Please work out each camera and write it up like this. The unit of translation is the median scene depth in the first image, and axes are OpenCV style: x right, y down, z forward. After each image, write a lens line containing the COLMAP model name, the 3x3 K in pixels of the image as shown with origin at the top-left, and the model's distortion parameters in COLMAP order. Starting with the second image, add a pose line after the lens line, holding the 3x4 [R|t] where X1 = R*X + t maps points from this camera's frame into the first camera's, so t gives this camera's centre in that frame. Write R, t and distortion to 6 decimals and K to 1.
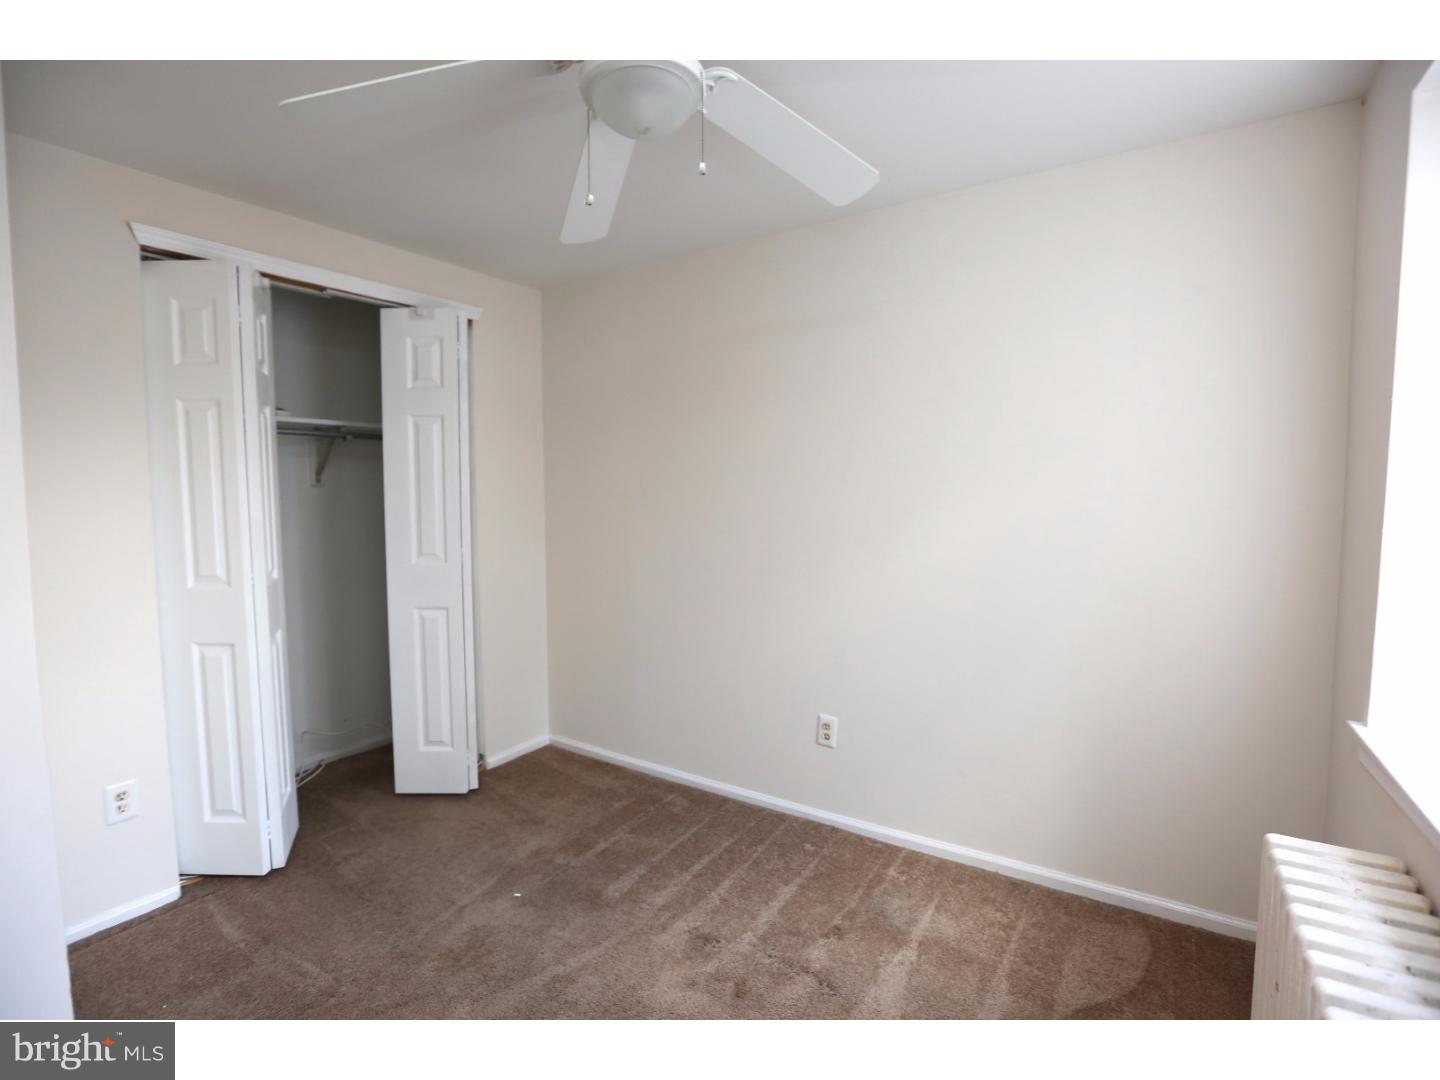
lens RADIAL K [[656.4, 0, 723.5], [0, 656.4, 535.2], [0, 0, 1]] dist [-0.055988, 0.022343]
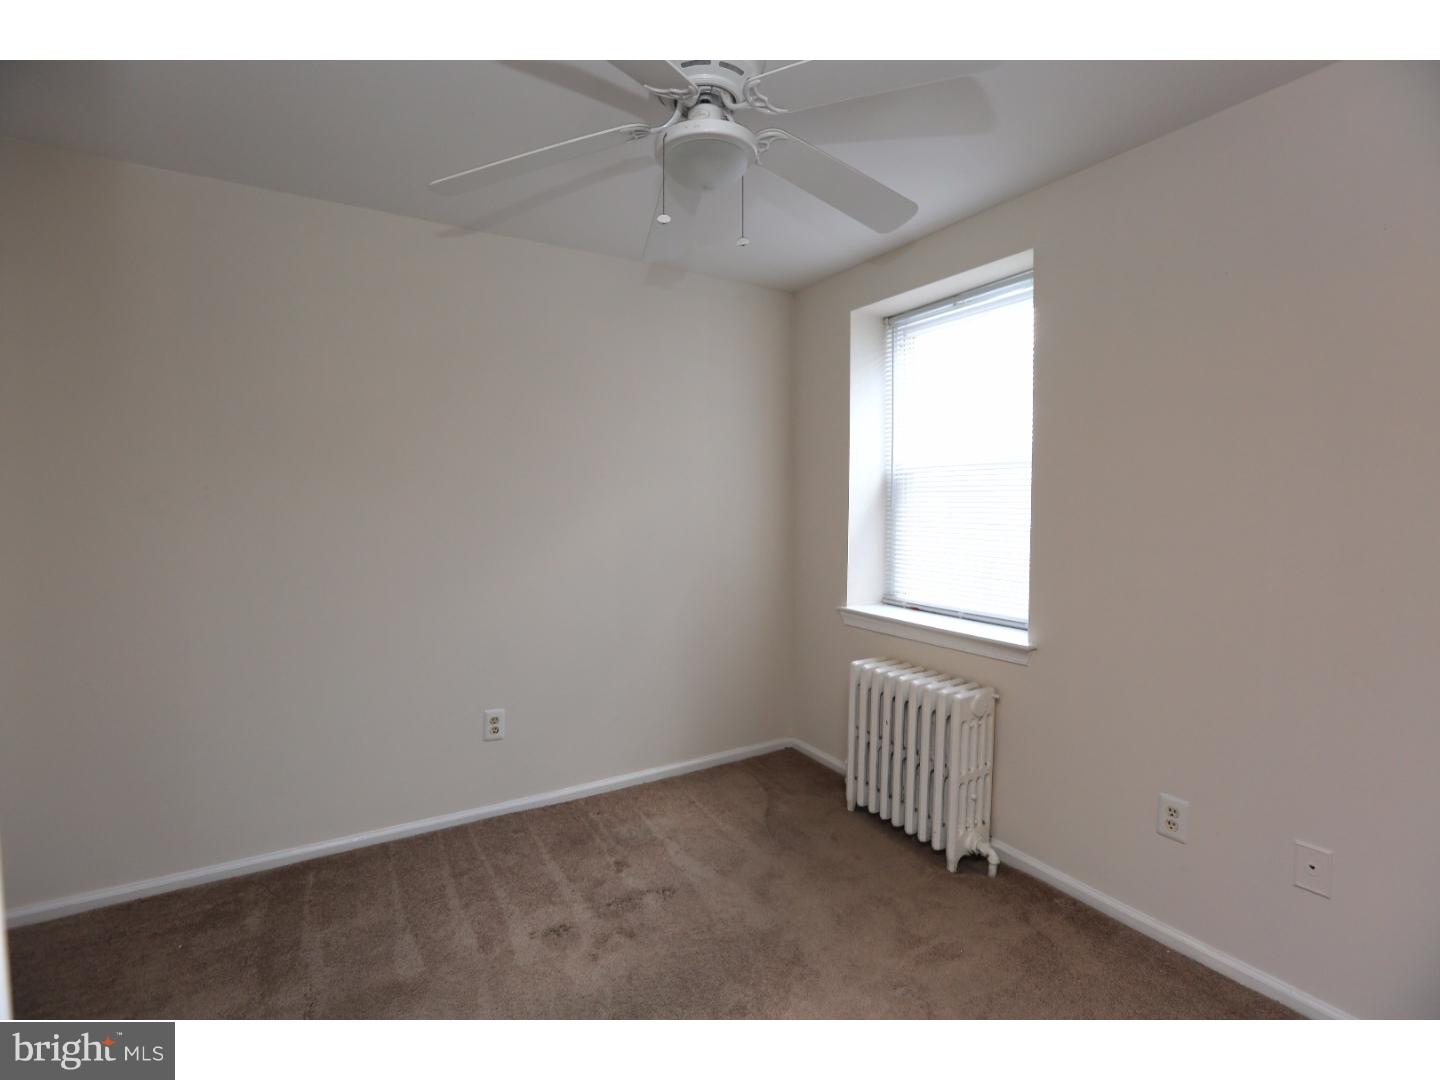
lens RADIAL K [[656.4, 0, 723.5], [0, 656.4, 535.2], [0, 0, 1]] dist [-0.055988, 0.022343]
pose [[0.429318, -0.035426, 0.902459, -0.609158], [0.049218, 0.998663, 0.015789, 0.005003], [-0.901812, 0.037638, 0.430487, 0.232056]]
